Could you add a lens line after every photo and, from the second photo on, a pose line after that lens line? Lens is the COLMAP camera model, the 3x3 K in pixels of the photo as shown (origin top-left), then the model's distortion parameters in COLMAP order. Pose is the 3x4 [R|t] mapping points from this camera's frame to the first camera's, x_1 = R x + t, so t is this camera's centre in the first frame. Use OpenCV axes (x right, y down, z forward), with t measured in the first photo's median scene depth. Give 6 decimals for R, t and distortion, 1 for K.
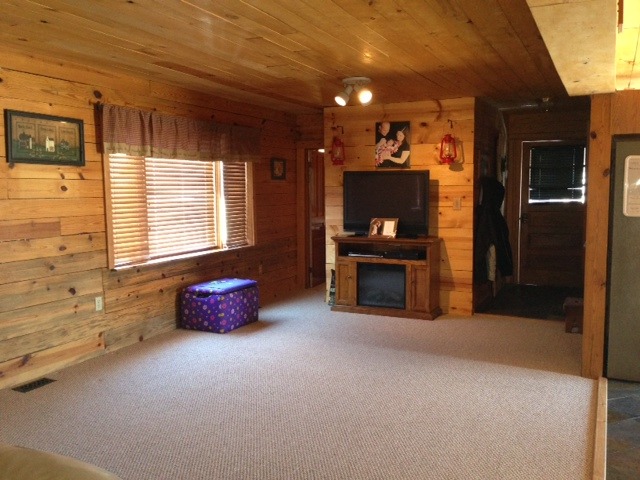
lens RADIAL K [[581.3, 0, 320.0], [0, 581.3, 240.0], [0, 0, 1]] dist [0.110576, -0.204732]
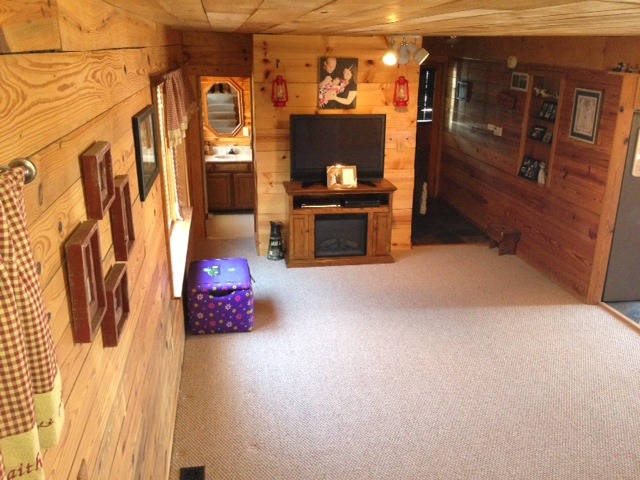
lens RADIAL K [[593.8, 0, 320.0], [0, 593.8, 240.0], [0, 0, 1]] dist [0.055177, -0.008211]
pose [[0.817548, -0.169426, 0.550373, -0.474323], [0.039099, 0.969866, 0.240482, -0.155591], [-0.574532, -0.175087, 0.799536, 0.225487]]
